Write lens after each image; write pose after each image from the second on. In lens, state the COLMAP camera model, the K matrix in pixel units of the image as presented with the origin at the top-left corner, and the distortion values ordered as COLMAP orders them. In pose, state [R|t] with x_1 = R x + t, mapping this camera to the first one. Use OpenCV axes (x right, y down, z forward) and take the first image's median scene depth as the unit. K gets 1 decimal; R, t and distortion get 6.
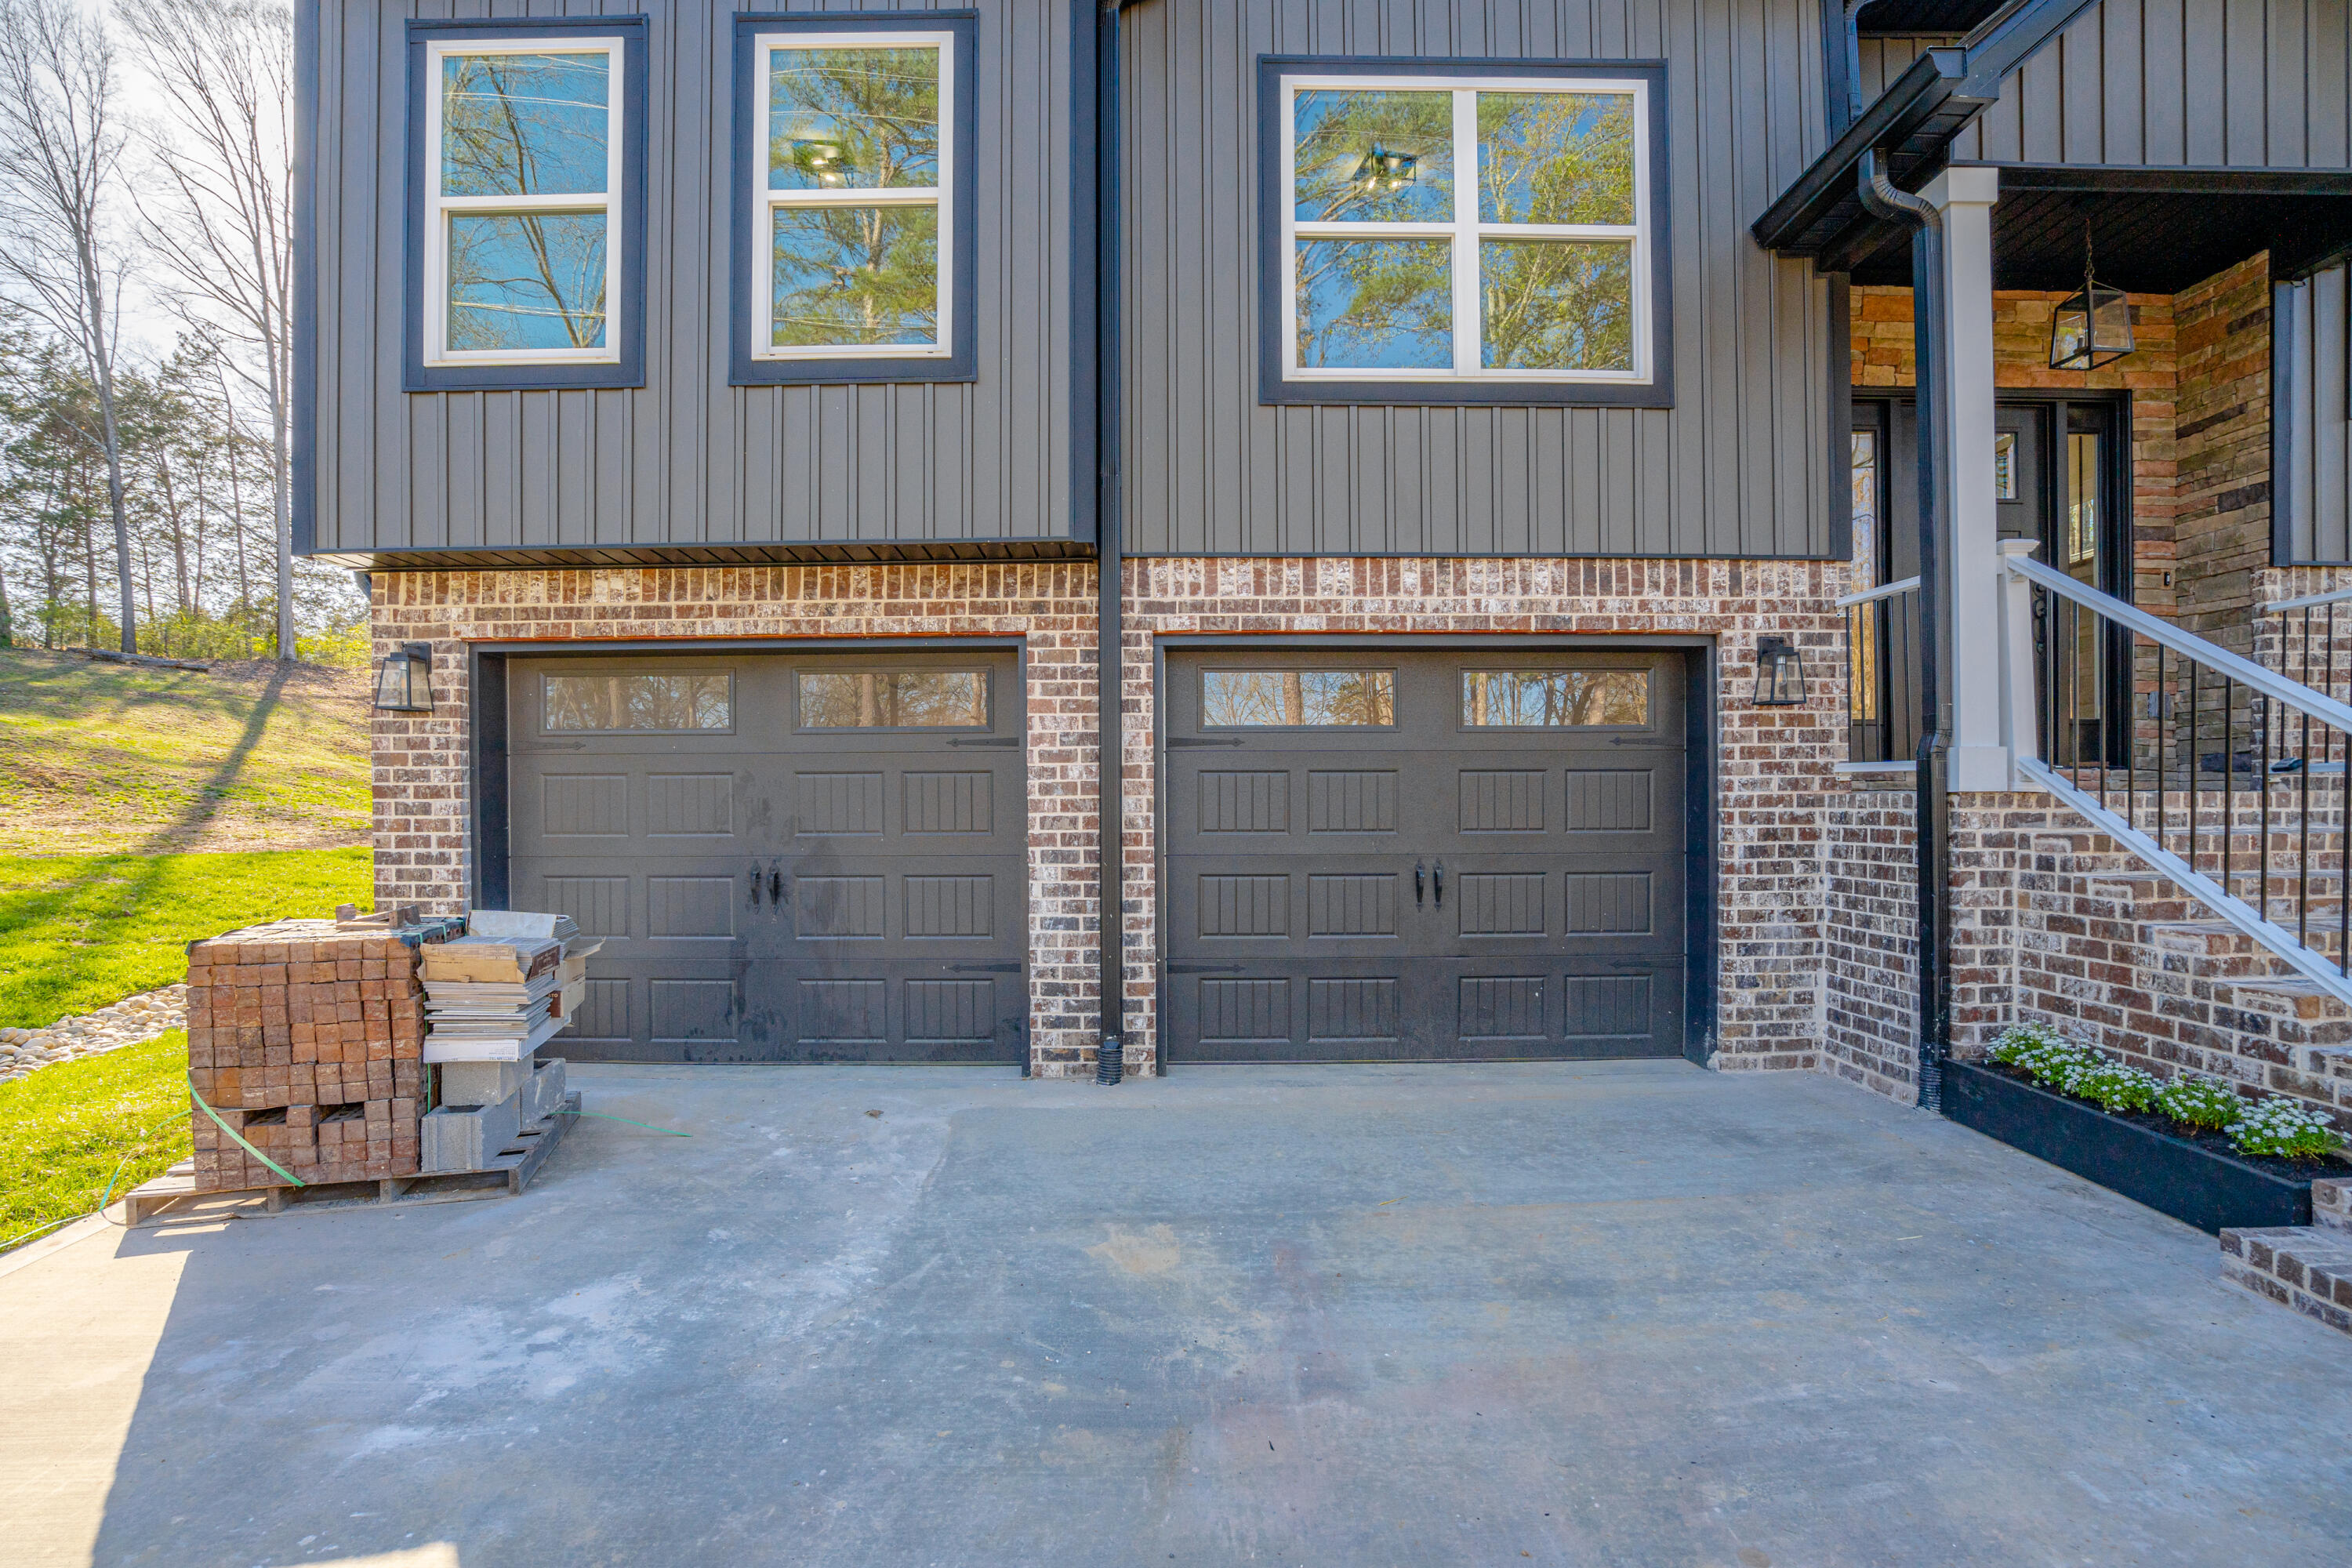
lens RADIAL K [[1070.4, 0, 1159.0], [0, 1070.4, 819.7], [0, 0, 1]] dist [-0.062212, 0.022218]
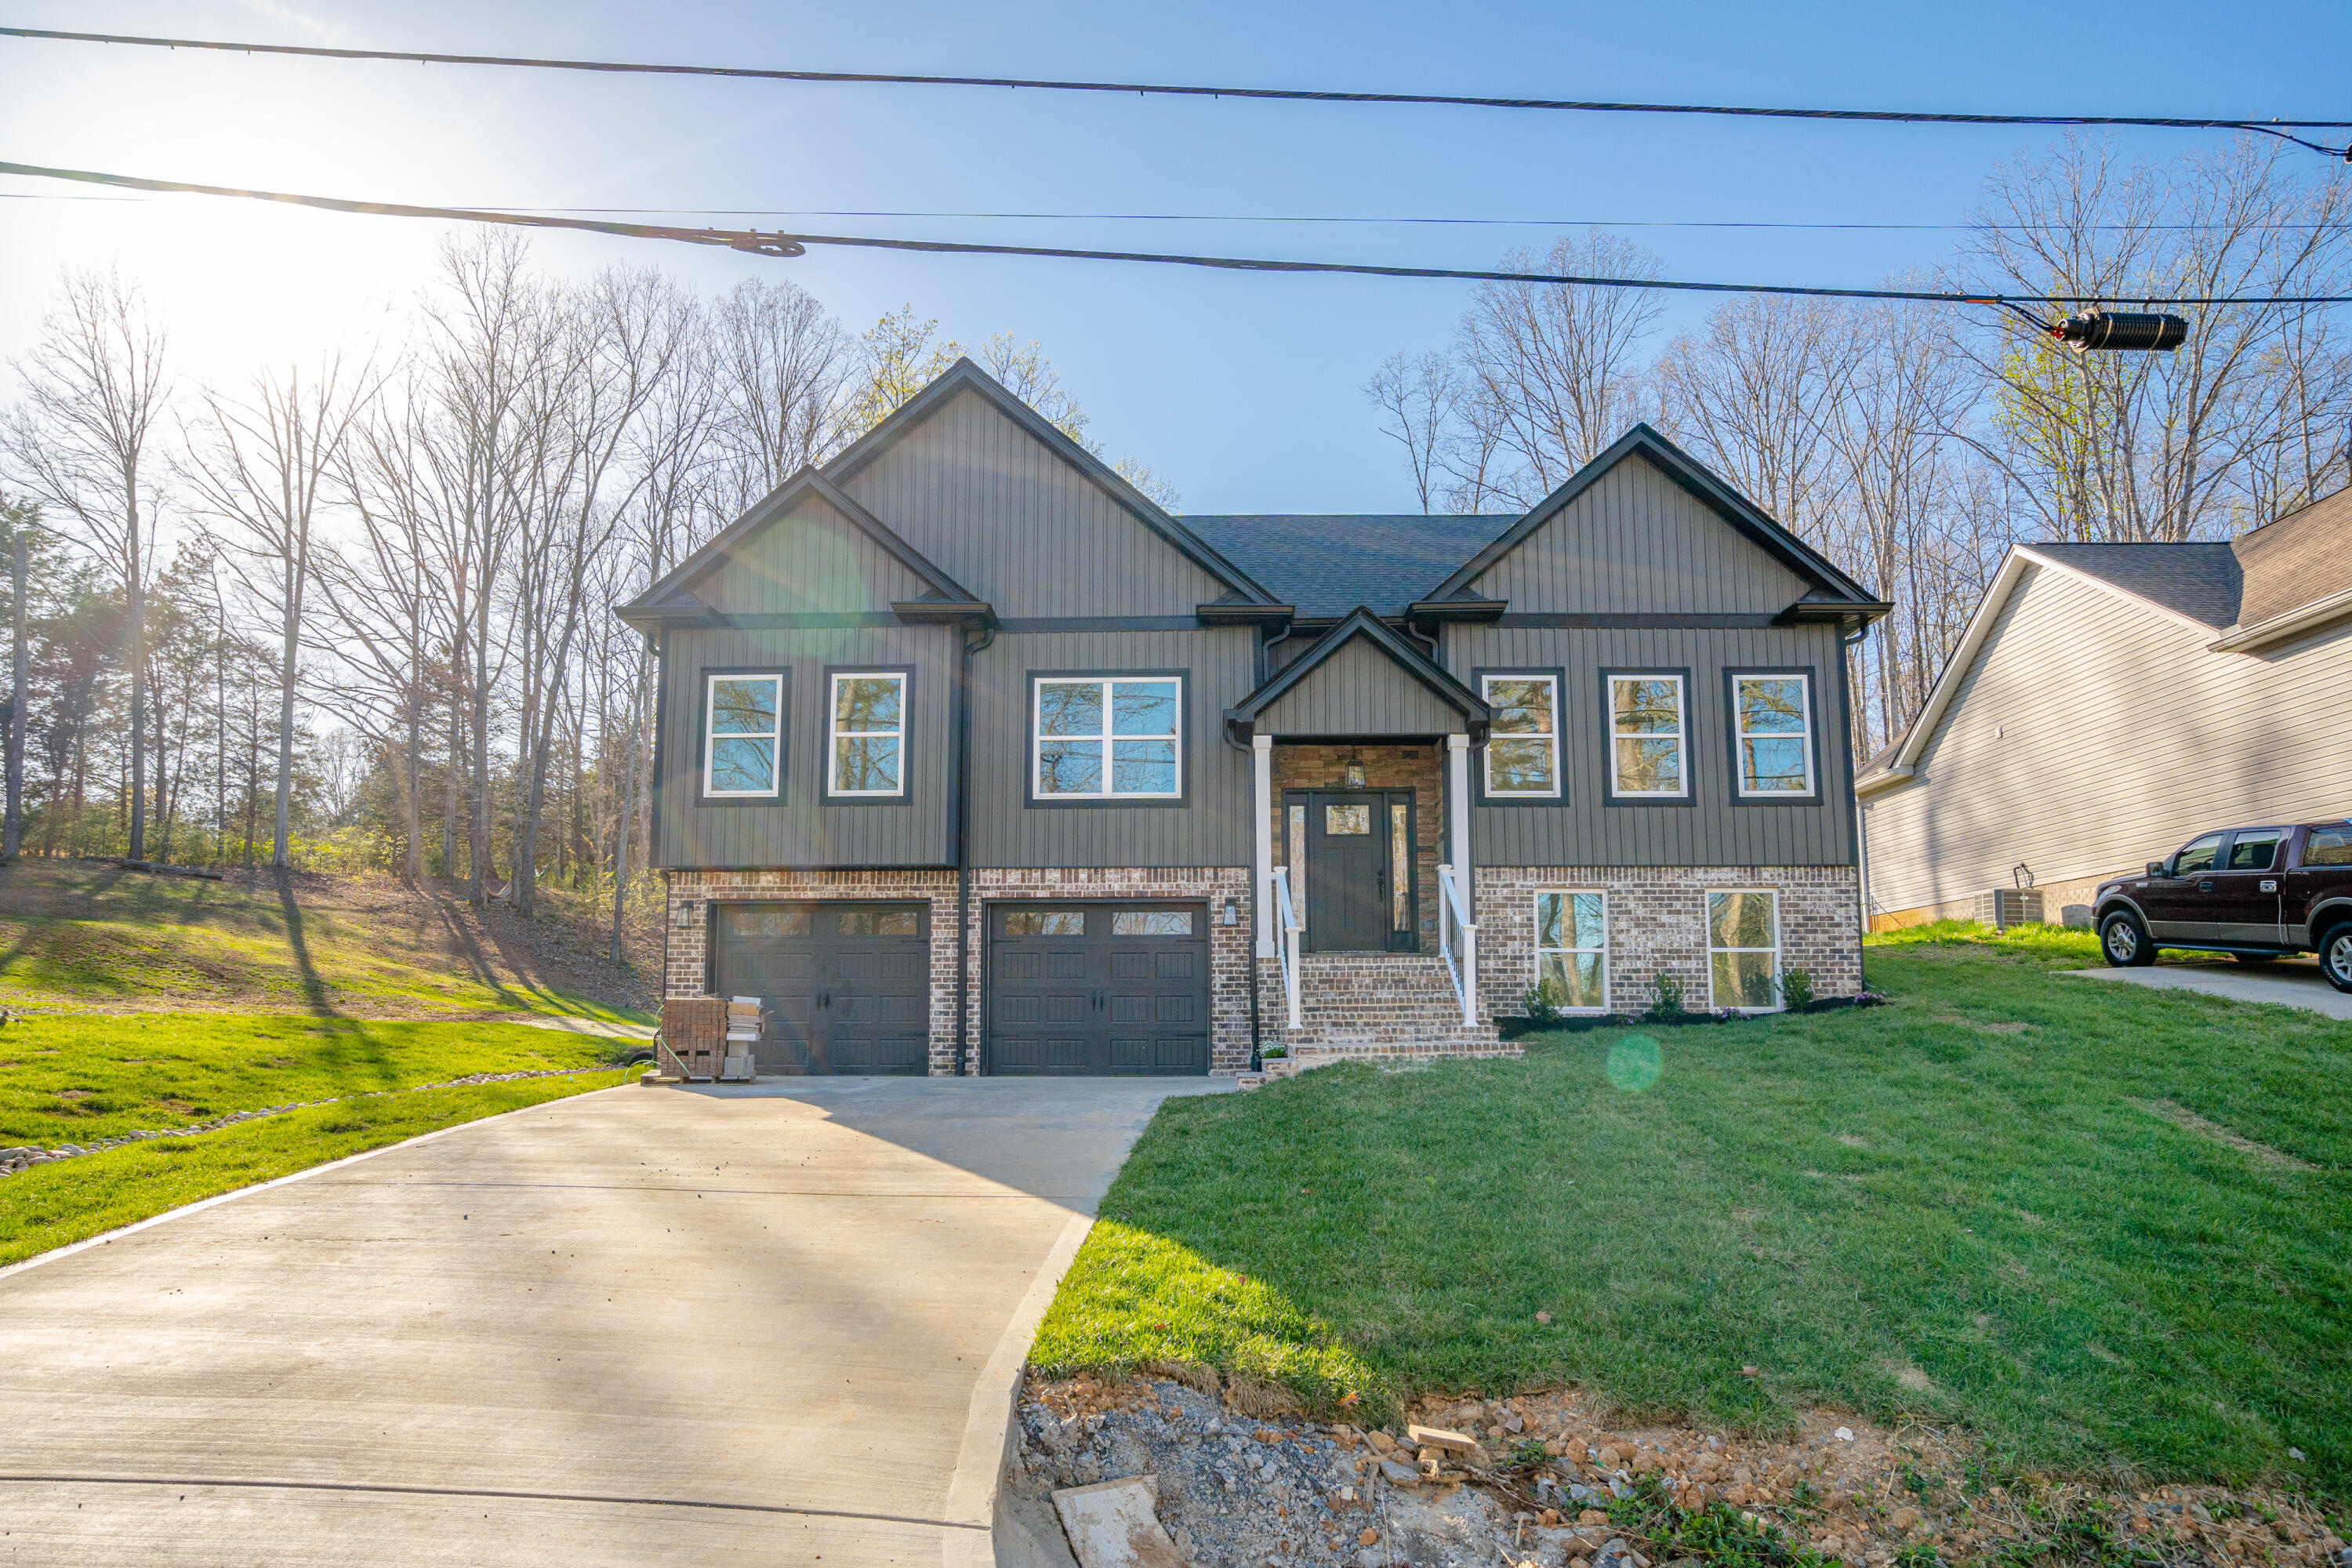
lens RADIAL K [[1408.4, 0, 1188.4], [0, 1408.4, 873.1], [0, 0, 1]] dist [-0.015059, 0.015210]
pose [[0.999695, 0.000234, -0.024703, 0.568482], [-0.003449, 0.991481, -0.130206, 0.199760], [0.024462, 0.130251, 0.991179, -2.307927]]
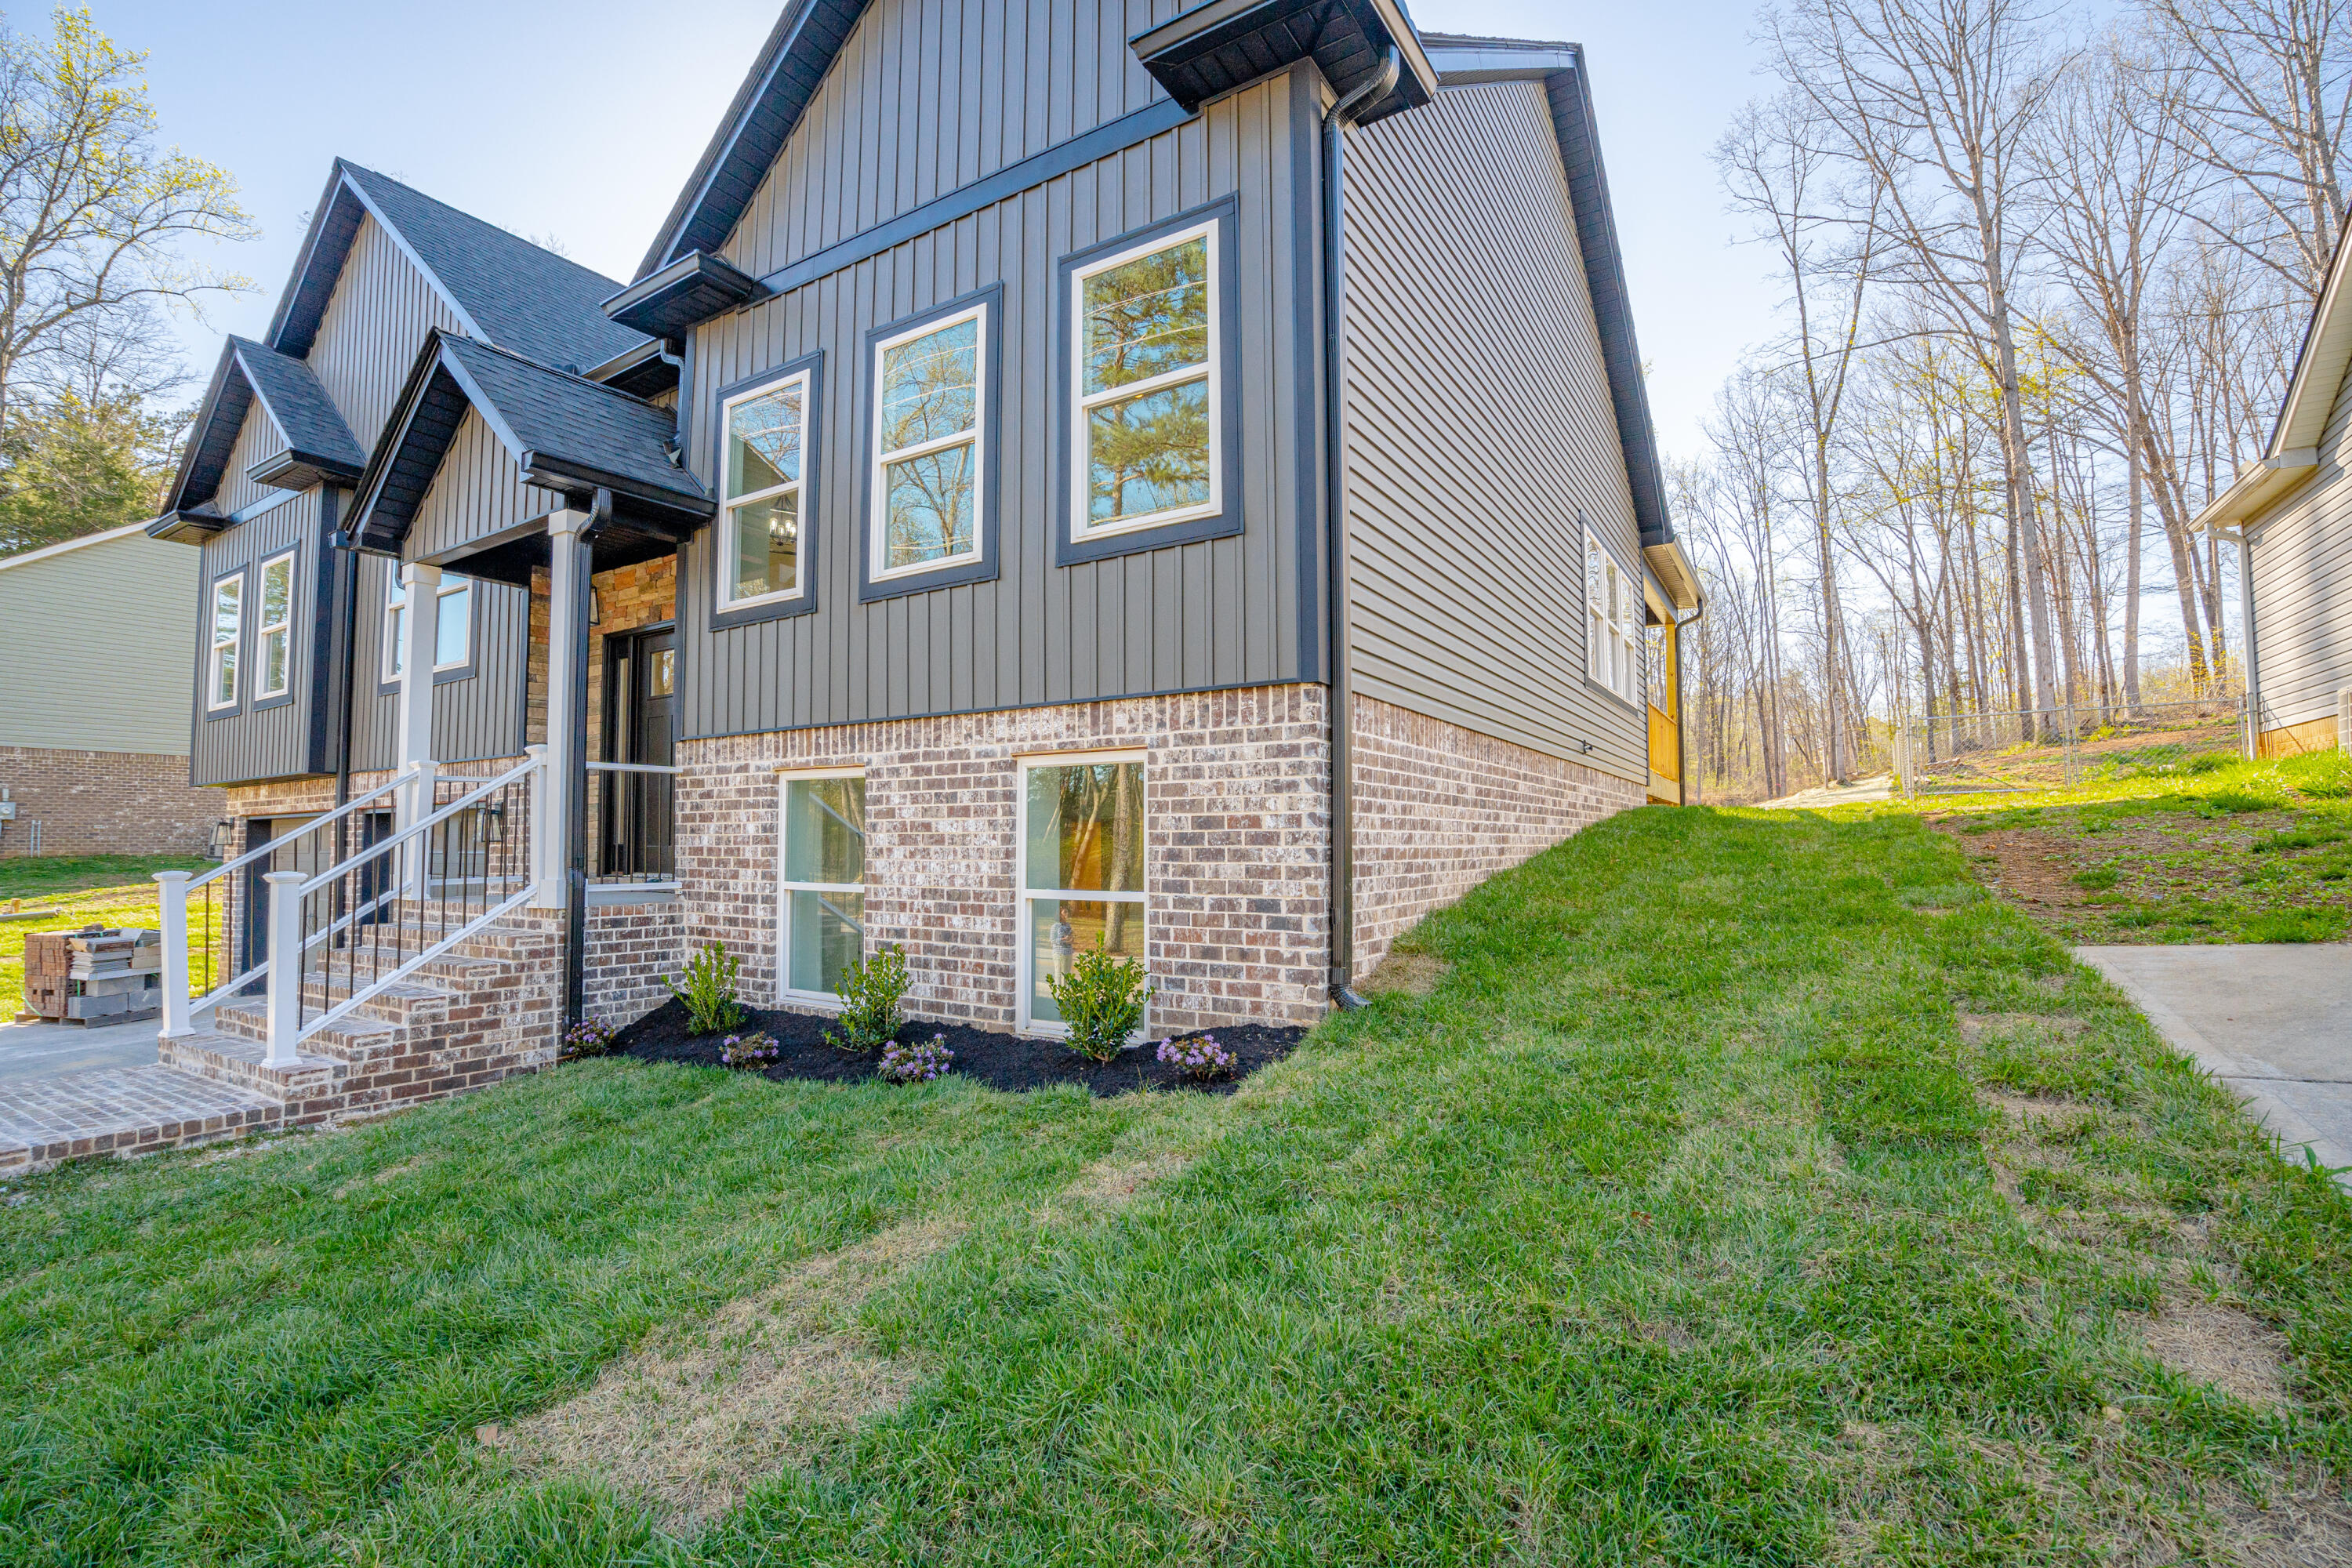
lens RADIAL K [[1070.4, 0, 1180.1], [0, 1070.4, 784.0], [0, 0, 1]] dist [-0.062212, 0.022218]
pose [[0.833483, -0.028293, -0.551820, 2.499479], [-0.003849, 0.998367, -0.057002, -0.110535], [0.552532, 0.049634, 0.832013, 0.182494]]
